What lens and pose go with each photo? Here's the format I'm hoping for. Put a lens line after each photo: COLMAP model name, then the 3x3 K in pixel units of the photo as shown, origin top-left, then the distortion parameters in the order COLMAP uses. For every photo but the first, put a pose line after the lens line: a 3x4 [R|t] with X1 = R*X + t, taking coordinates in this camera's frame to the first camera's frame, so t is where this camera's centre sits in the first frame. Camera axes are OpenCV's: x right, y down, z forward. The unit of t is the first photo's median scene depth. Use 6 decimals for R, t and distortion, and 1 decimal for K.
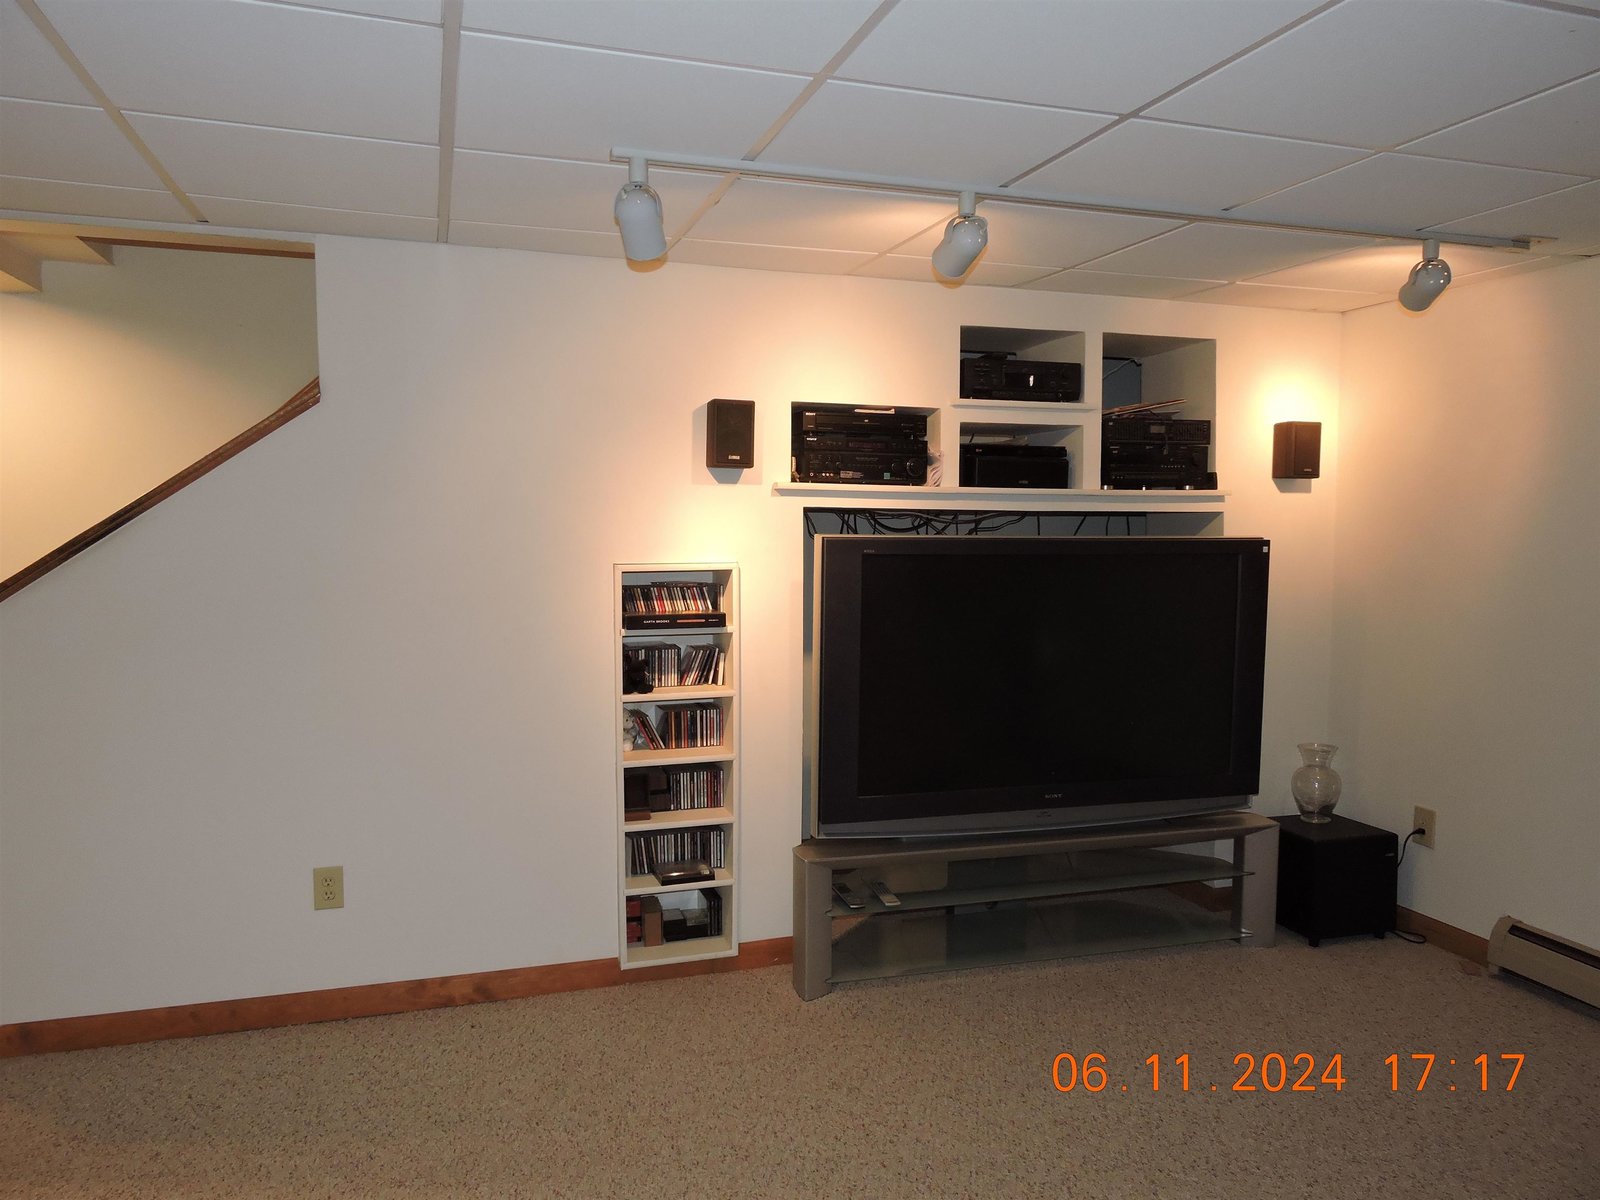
lens RADIAL K [[1140.6, 0, 803.9], [0, 1140.6, 606.0], [0, 0, 1]] dist [-0.005410, 0.002879]
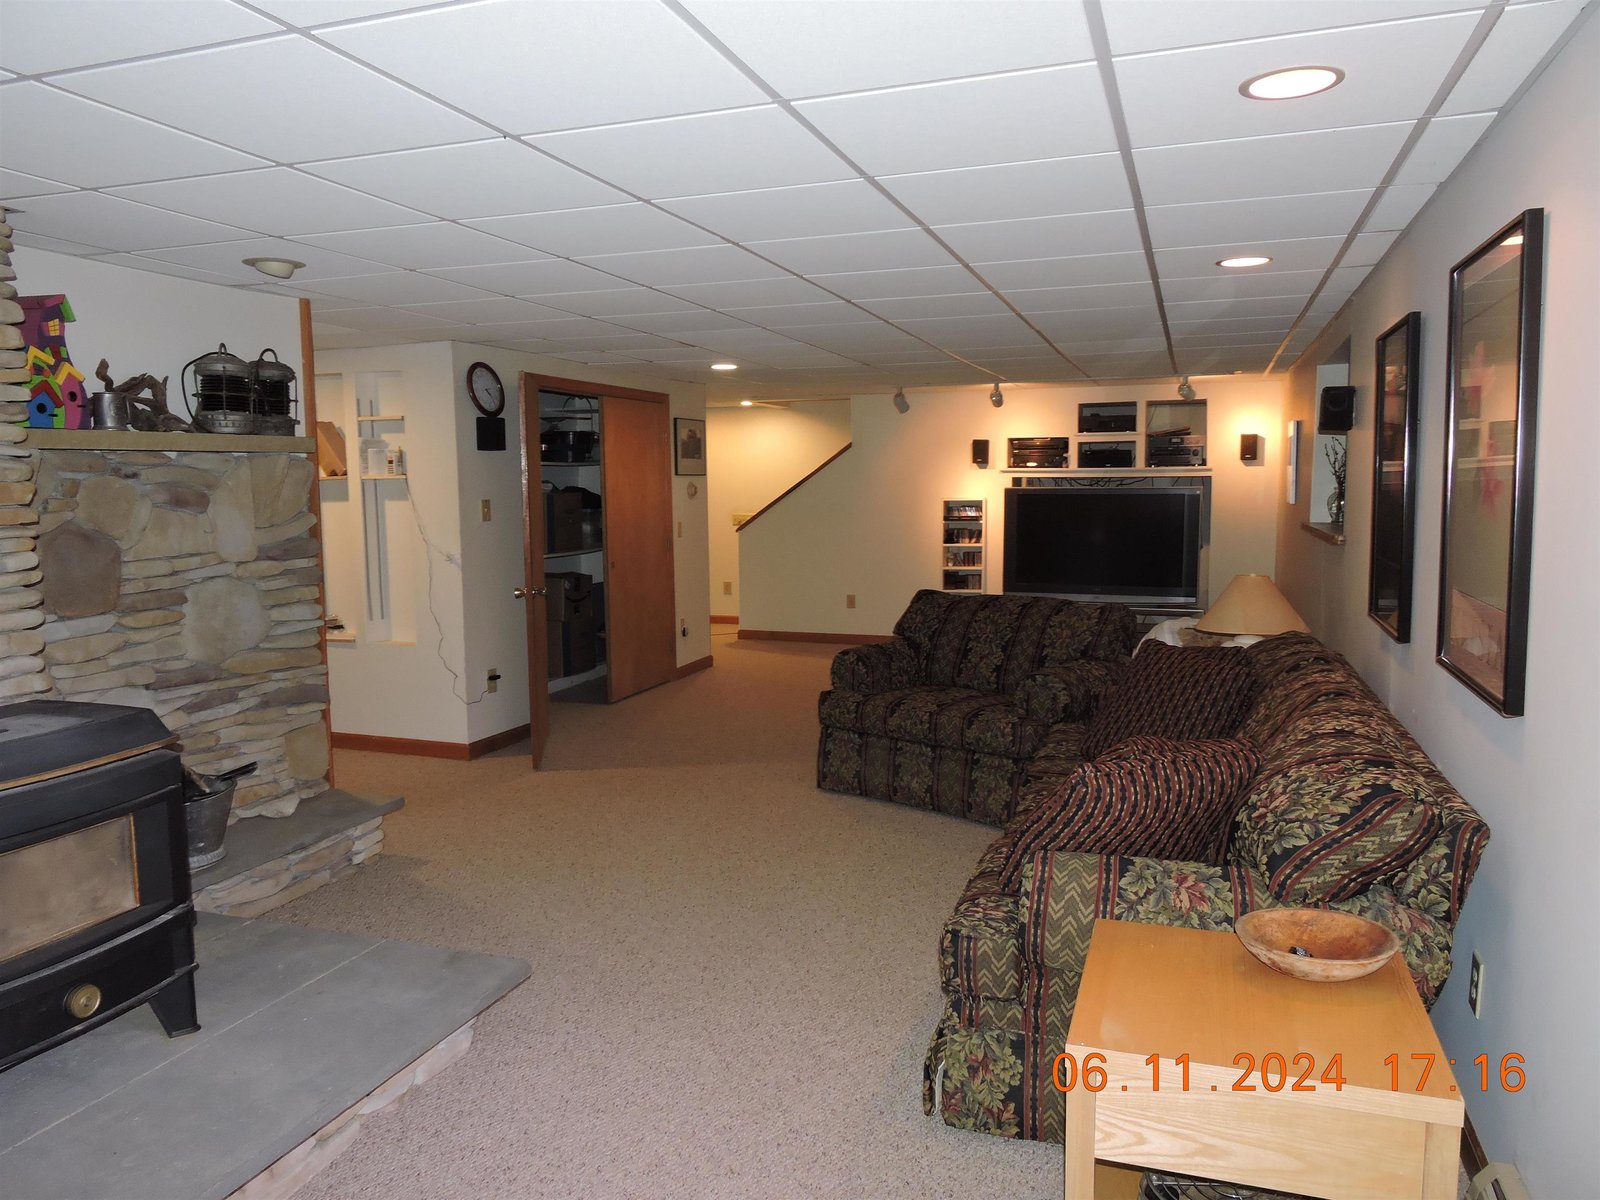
lens RADIAL K [[1140.6, 0, 803.9], [0, 1140.6, 606.0], [0, 0, 1]] dist [-0.005410, 0.002879]
pose [[0.794929, 0.050772, -0.604574, 1.199865], [-0.037201, 0.998696, 0.034956, 0.134788], [0.605560, -0.005297, 0.795782, -1.374309]]
